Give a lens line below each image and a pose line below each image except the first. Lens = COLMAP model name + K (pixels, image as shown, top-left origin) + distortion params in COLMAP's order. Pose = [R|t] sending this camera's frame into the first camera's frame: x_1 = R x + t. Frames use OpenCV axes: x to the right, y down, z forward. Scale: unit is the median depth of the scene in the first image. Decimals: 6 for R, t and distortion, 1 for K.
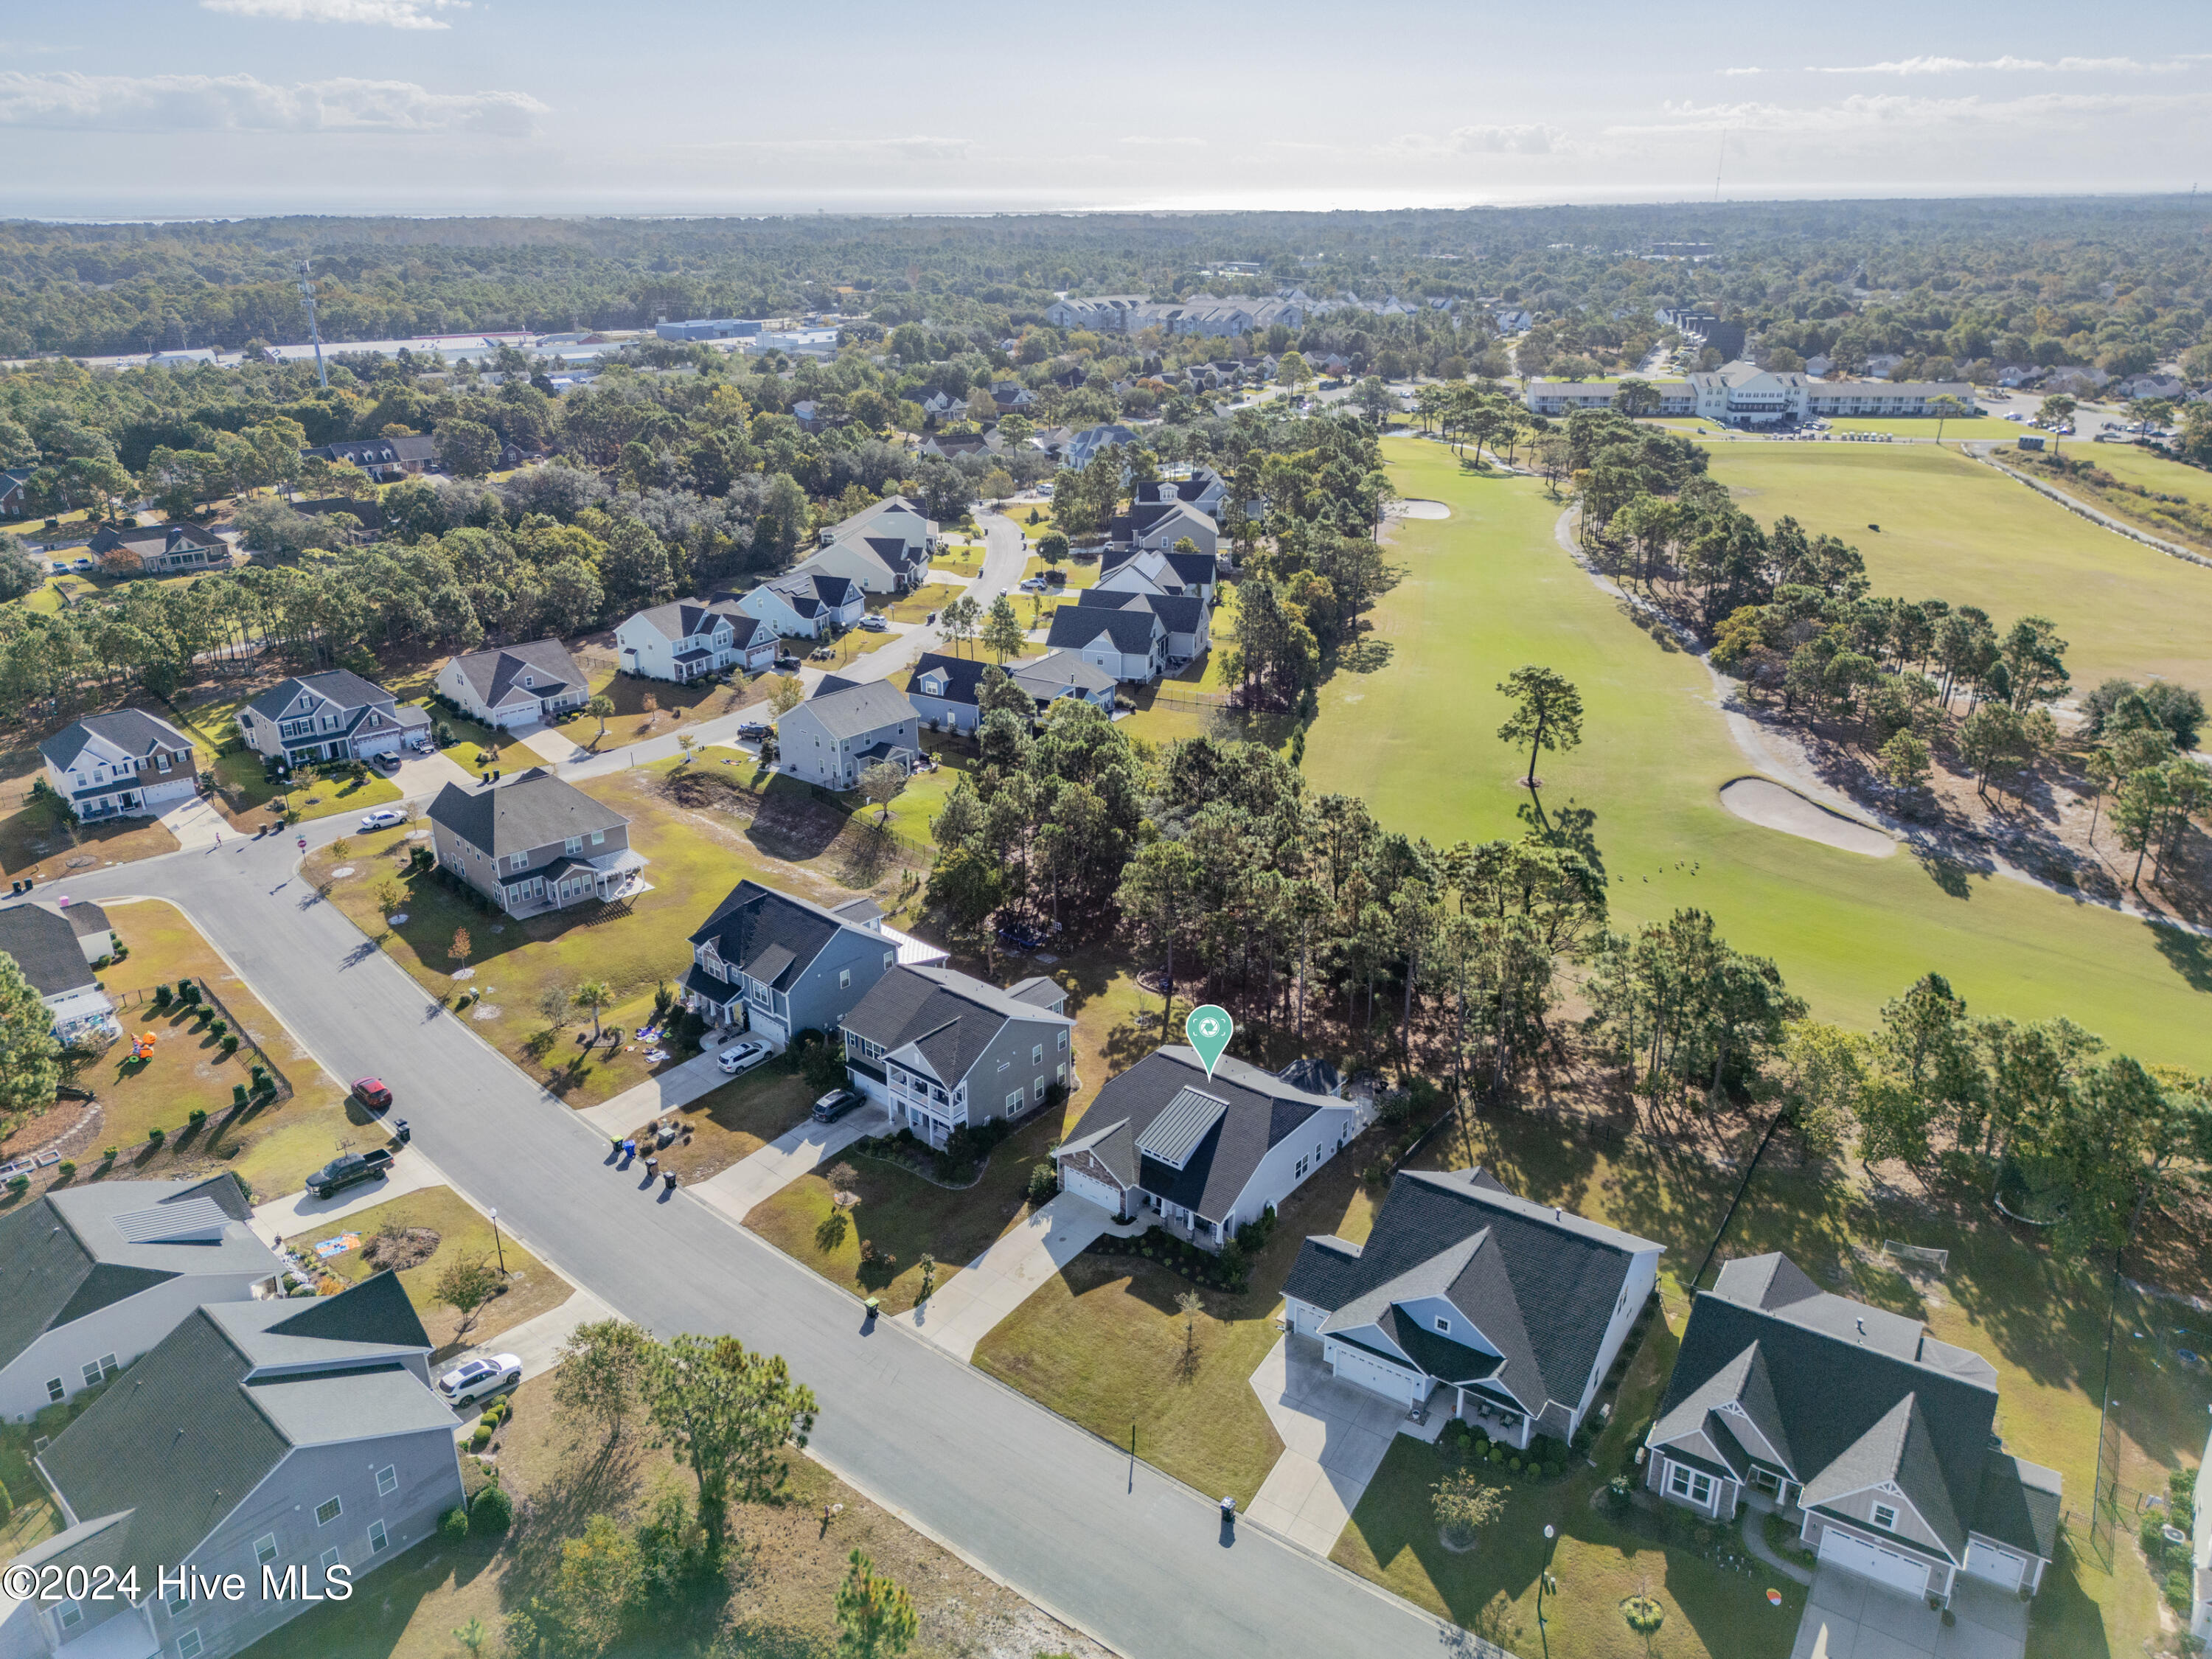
lens RADIAL K [[1583.3, 0, 1106.0], [0, 1583.3, 829.5], [0, 0, 1]] dist [0.069294, -0.063973]
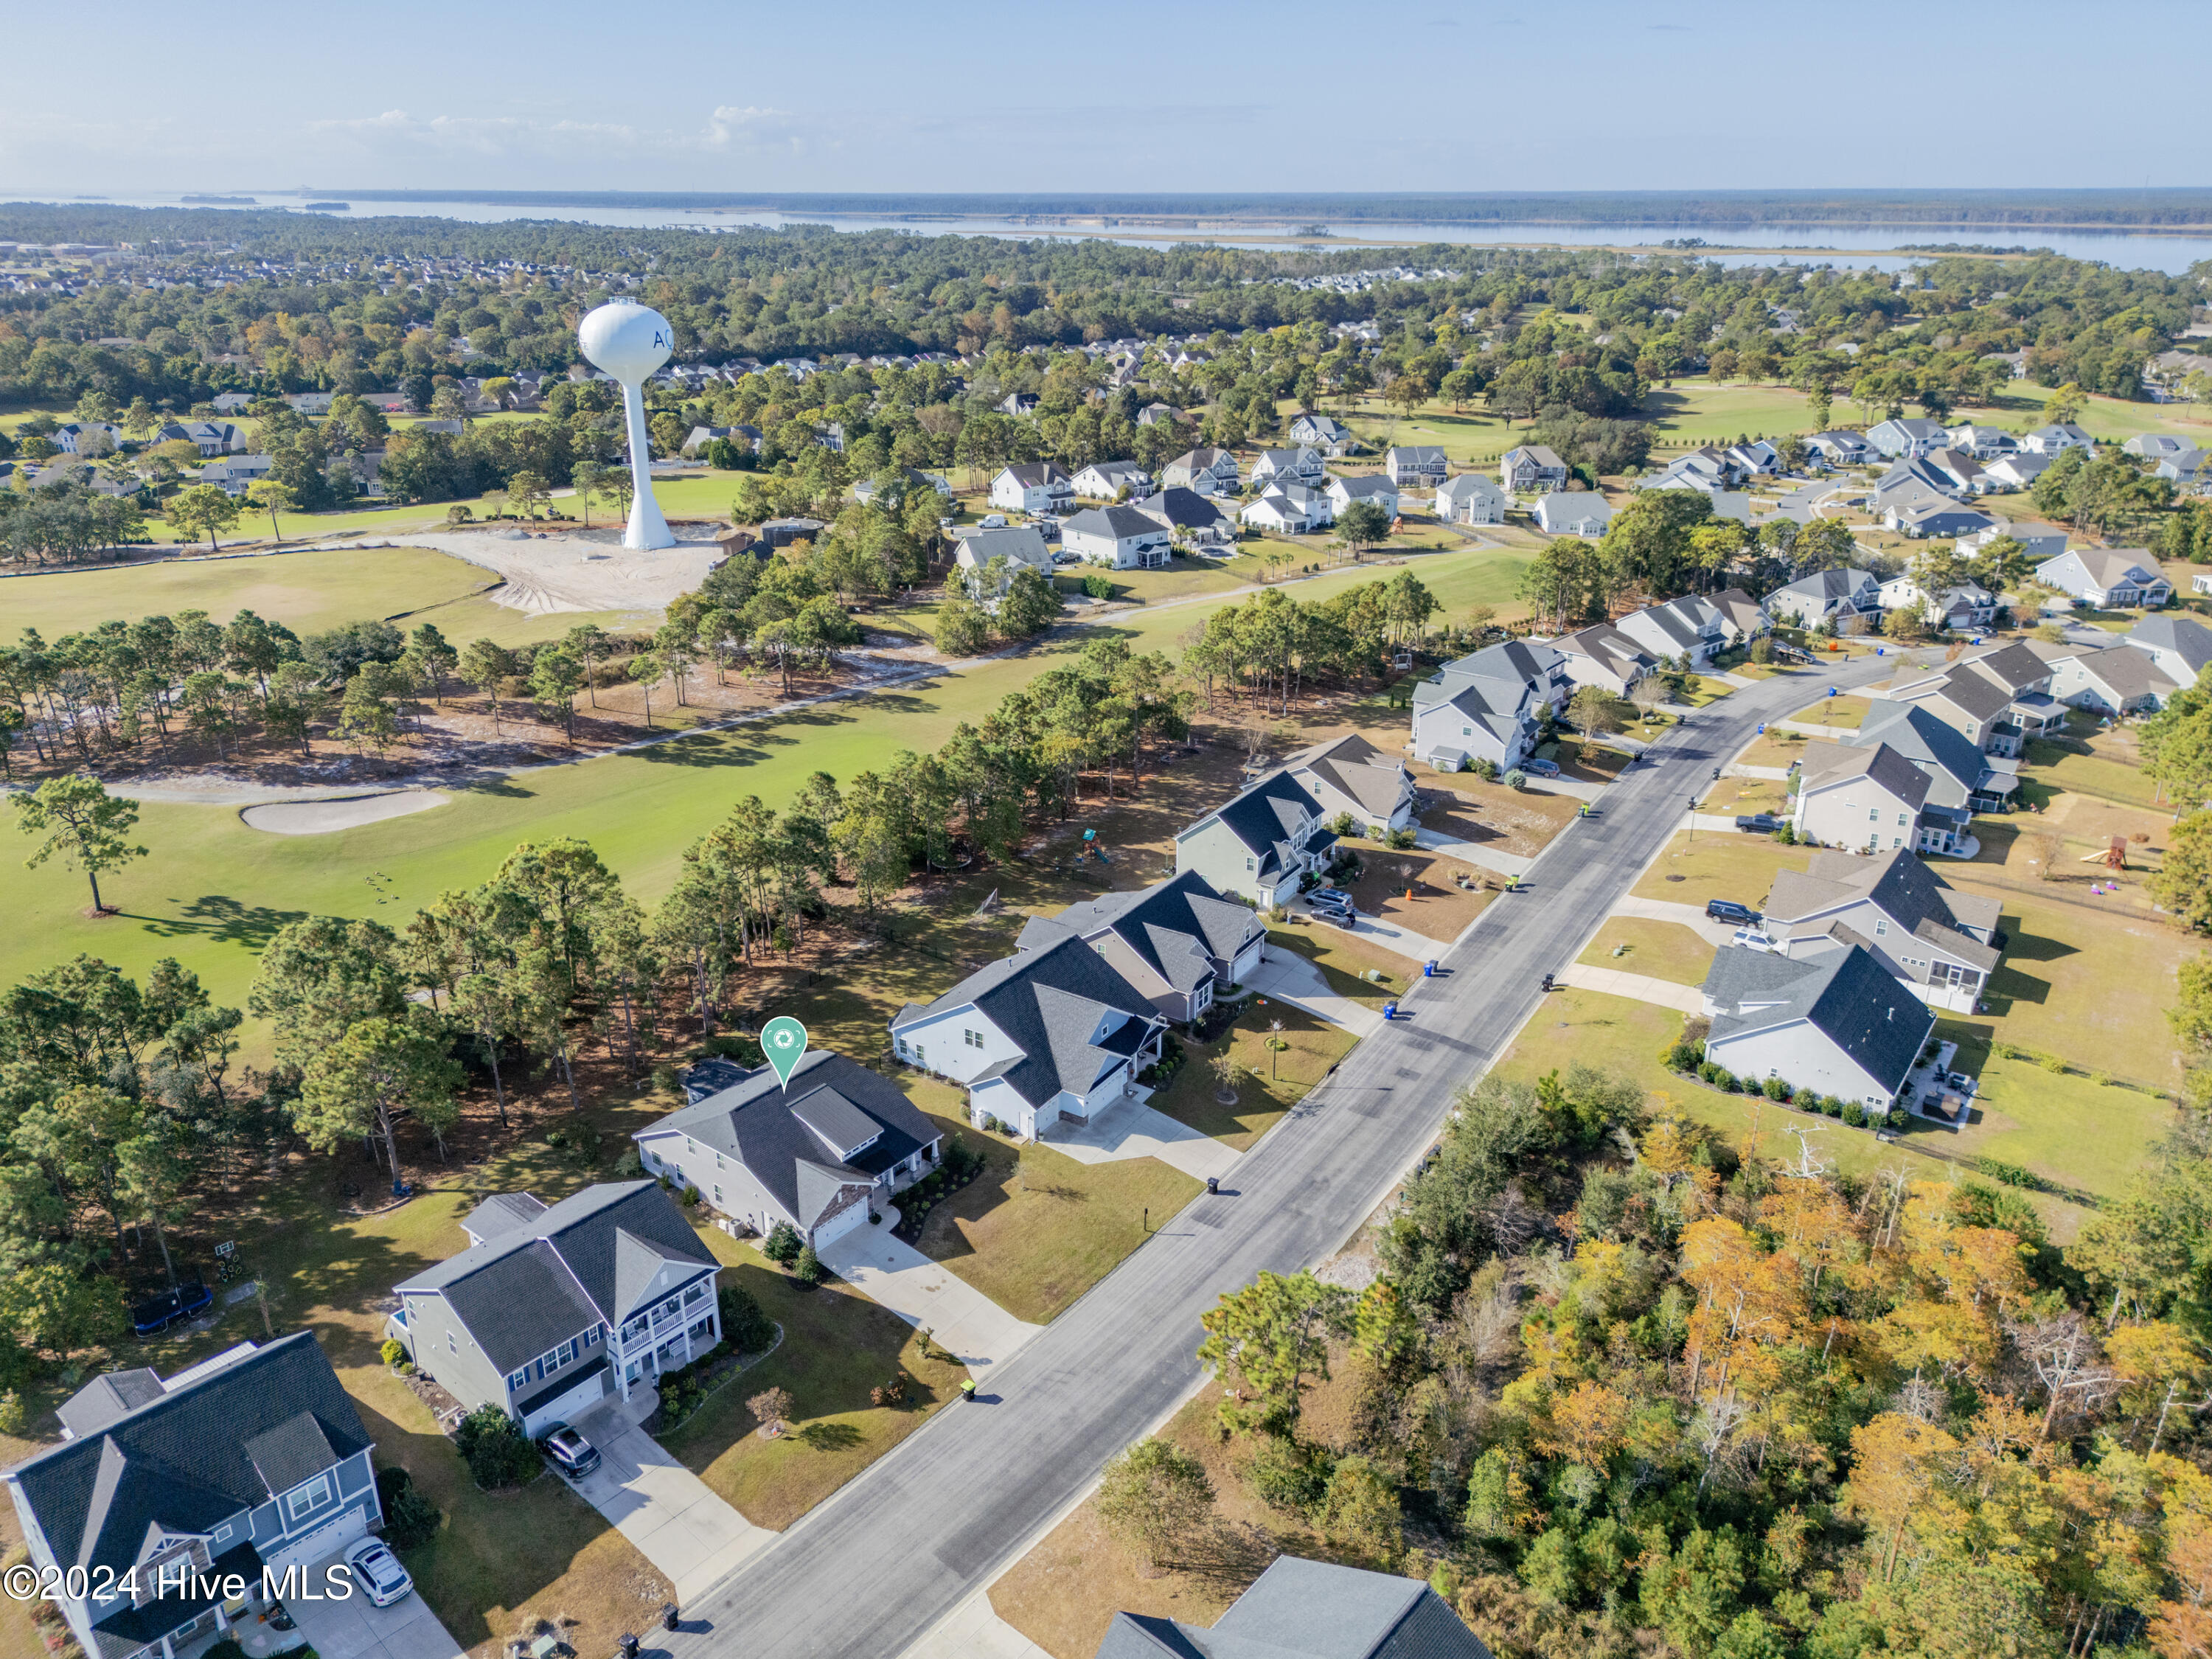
lens RADIAL K [[1583.3, 0, 1106.0], [0, 1583.3, 829.5], [0, 0, 1]] dist [0.069294, -0.063973]
pose [[-0.008066, -0.371140, 0.928542, -0.816816], [0.375122, 0.859636, 0.346857, -0.260585], [-0.926940, 0.351114, 0.132289, 0.607201]]
